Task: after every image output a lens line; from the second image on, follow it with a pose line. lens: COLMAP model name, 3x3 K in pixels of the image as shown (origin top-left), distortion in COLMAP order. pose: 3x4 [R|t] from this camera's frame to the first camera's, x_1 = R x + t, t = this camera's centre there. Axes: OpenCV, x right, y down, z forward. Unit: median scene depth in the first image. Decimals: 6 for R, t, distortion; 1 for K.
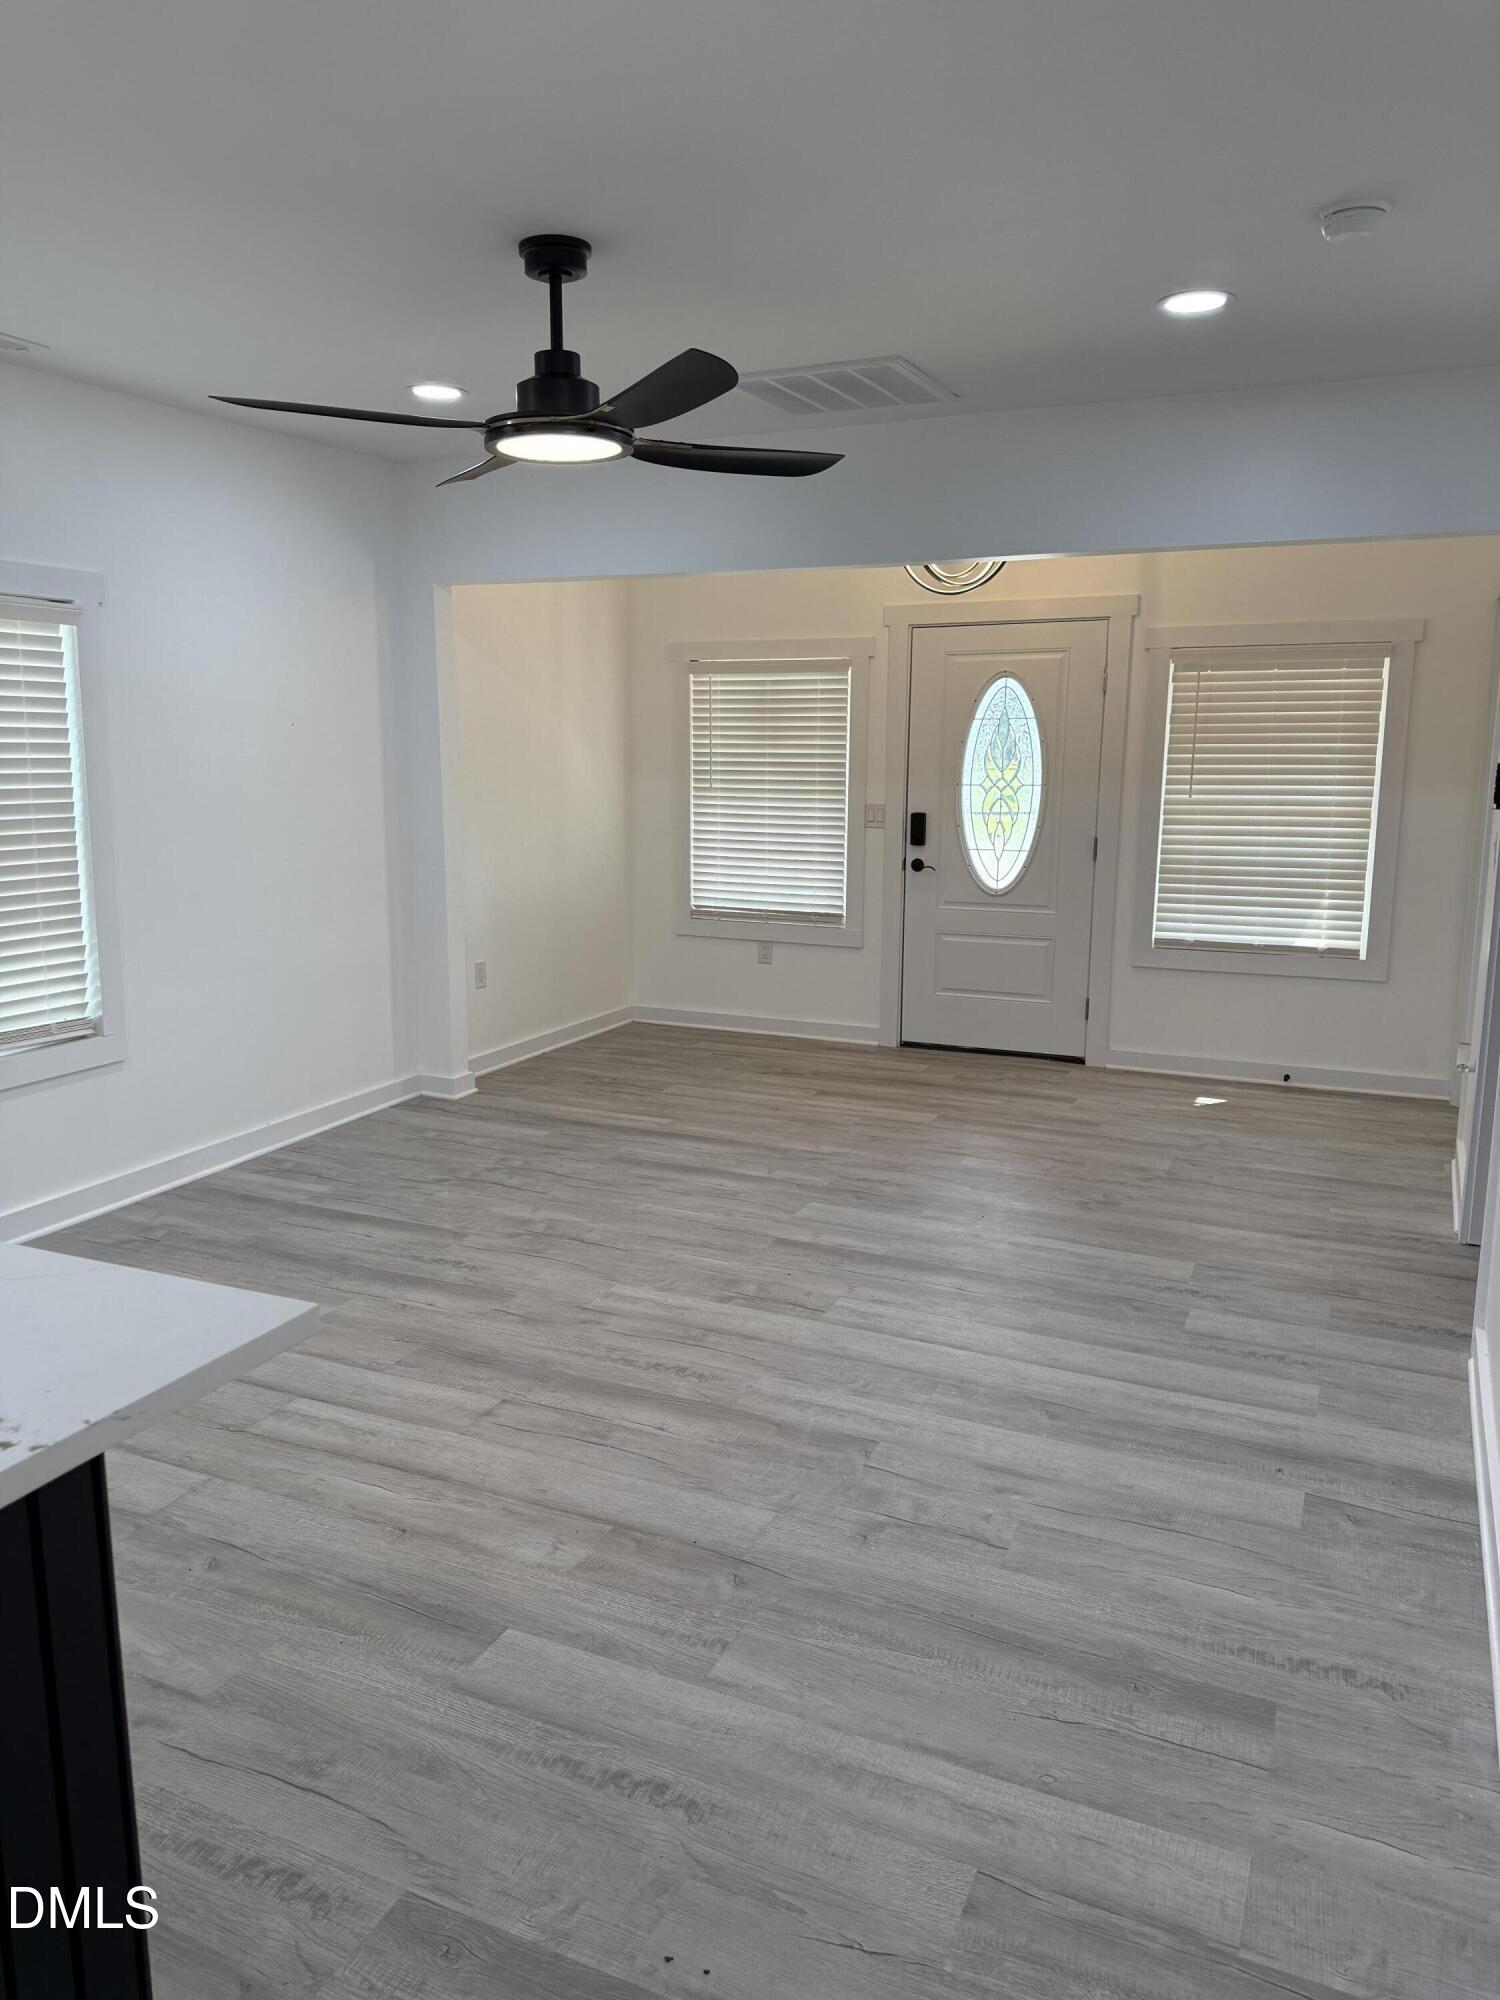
lens RADIAL K [[1420.5, 0, 748.5], [0, 1420.5, 1005.9], [0, 0, 1]] dist [0.081013, -0.106334]
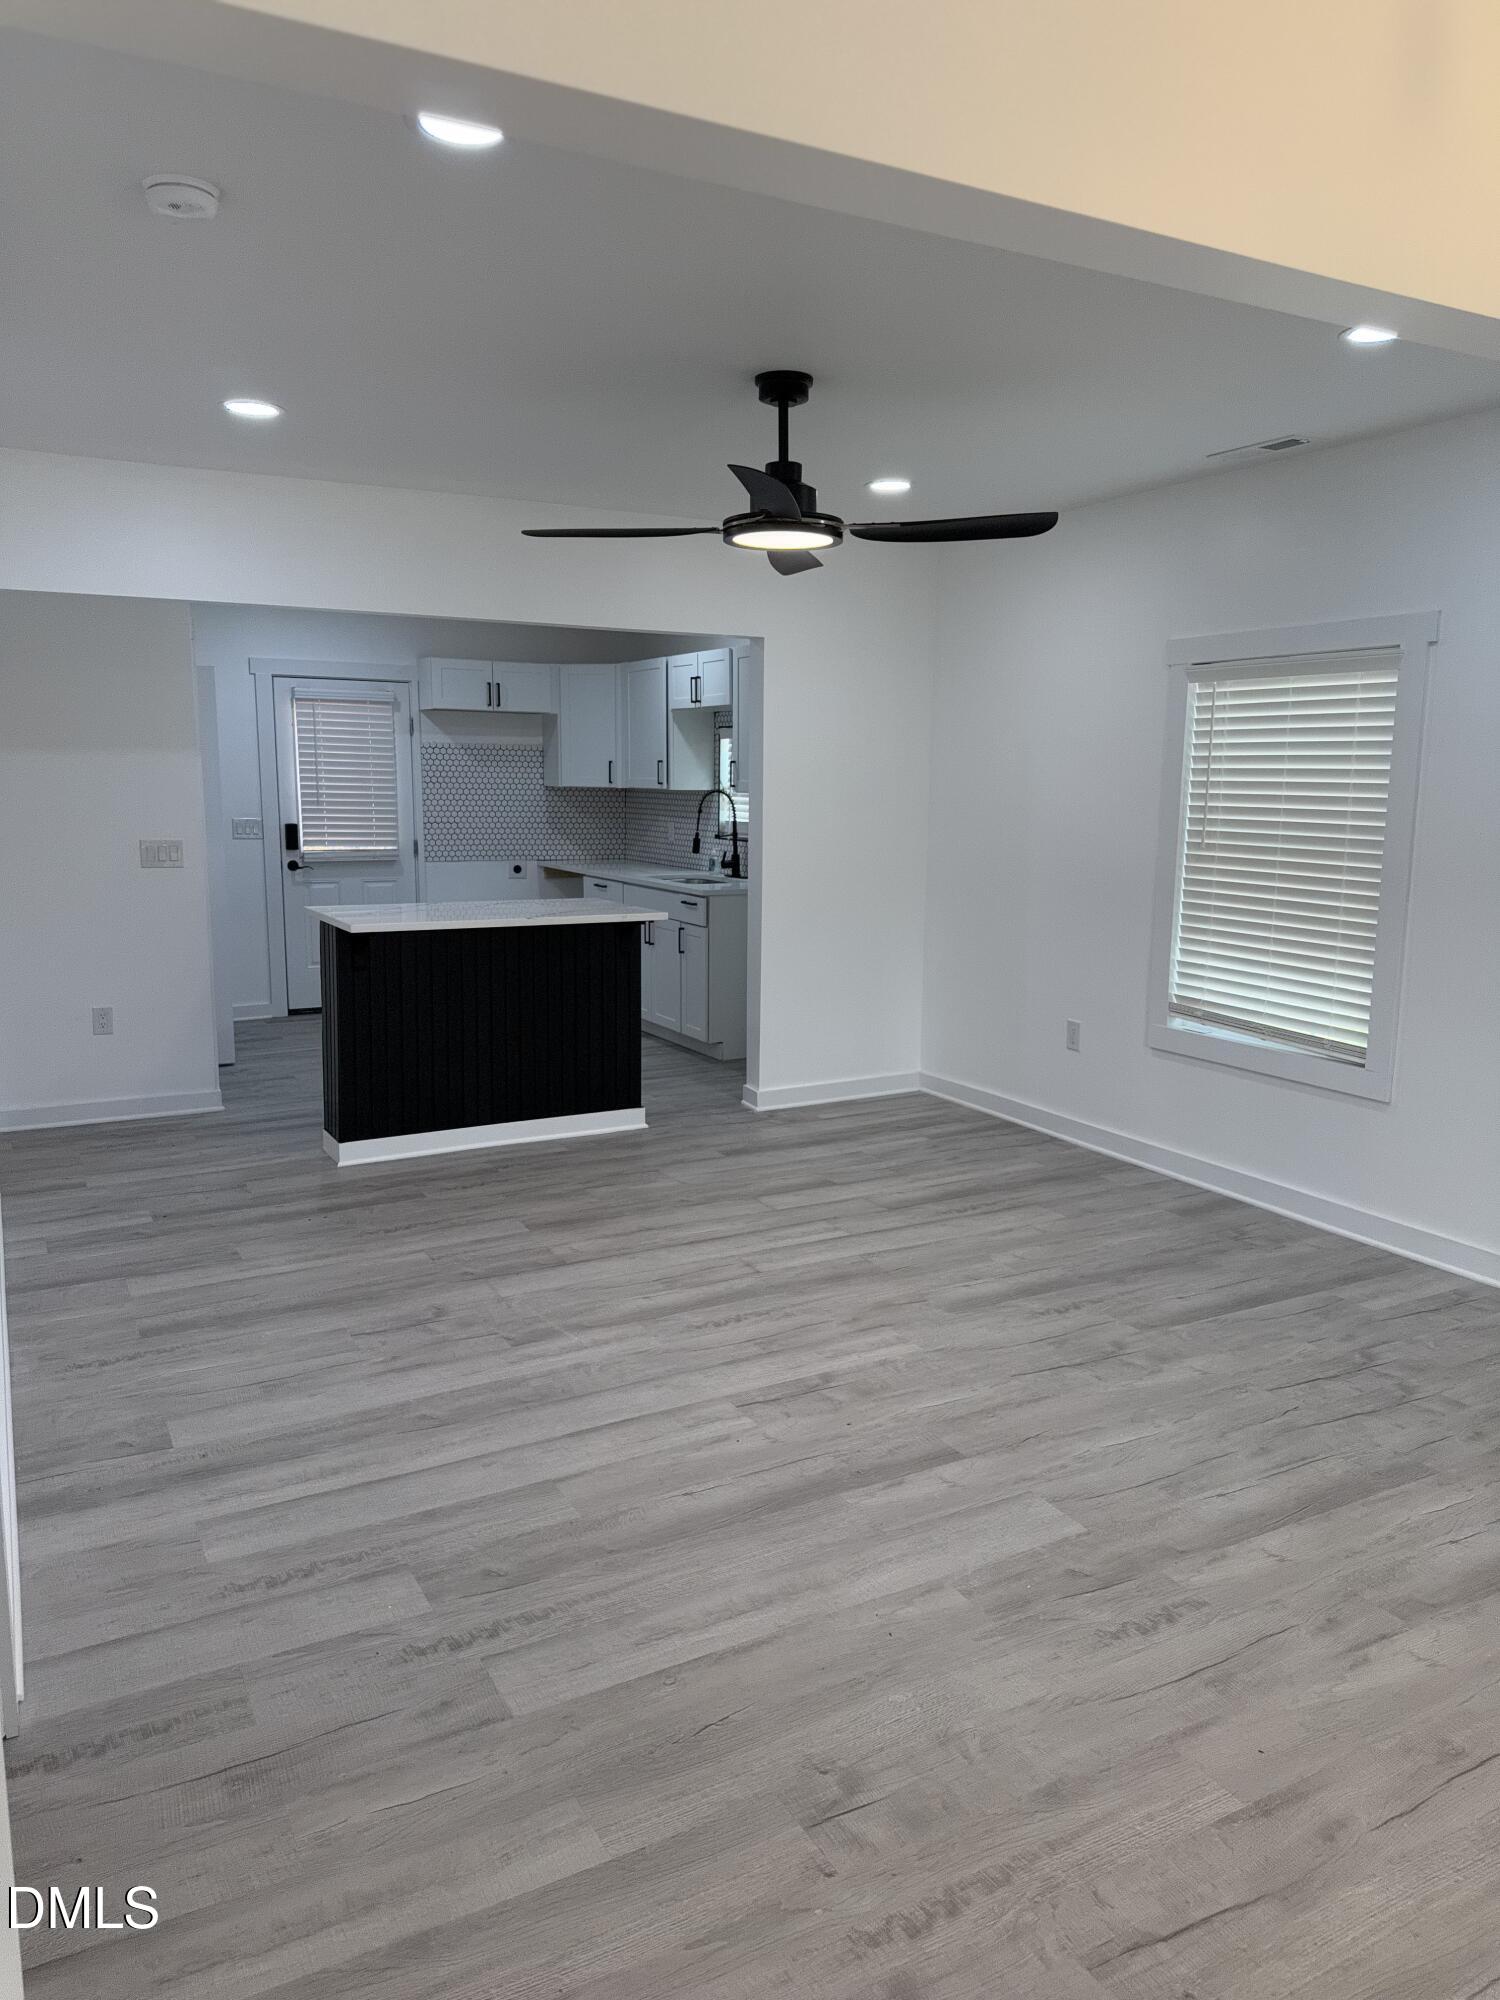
lens RADIAL K [[1420.5, 0, 748.5], [0, 1420.5, 1005.9], [0, 0, 1]] dist [0.081013, -0.106334]
pose [[-0.608302, 0.123473, -0.784043, 0.785078], [-0.156069, 0.949933, 0.270684, -0.293938], [0.778210, 0.287022, -0.558576, 1.551155]]
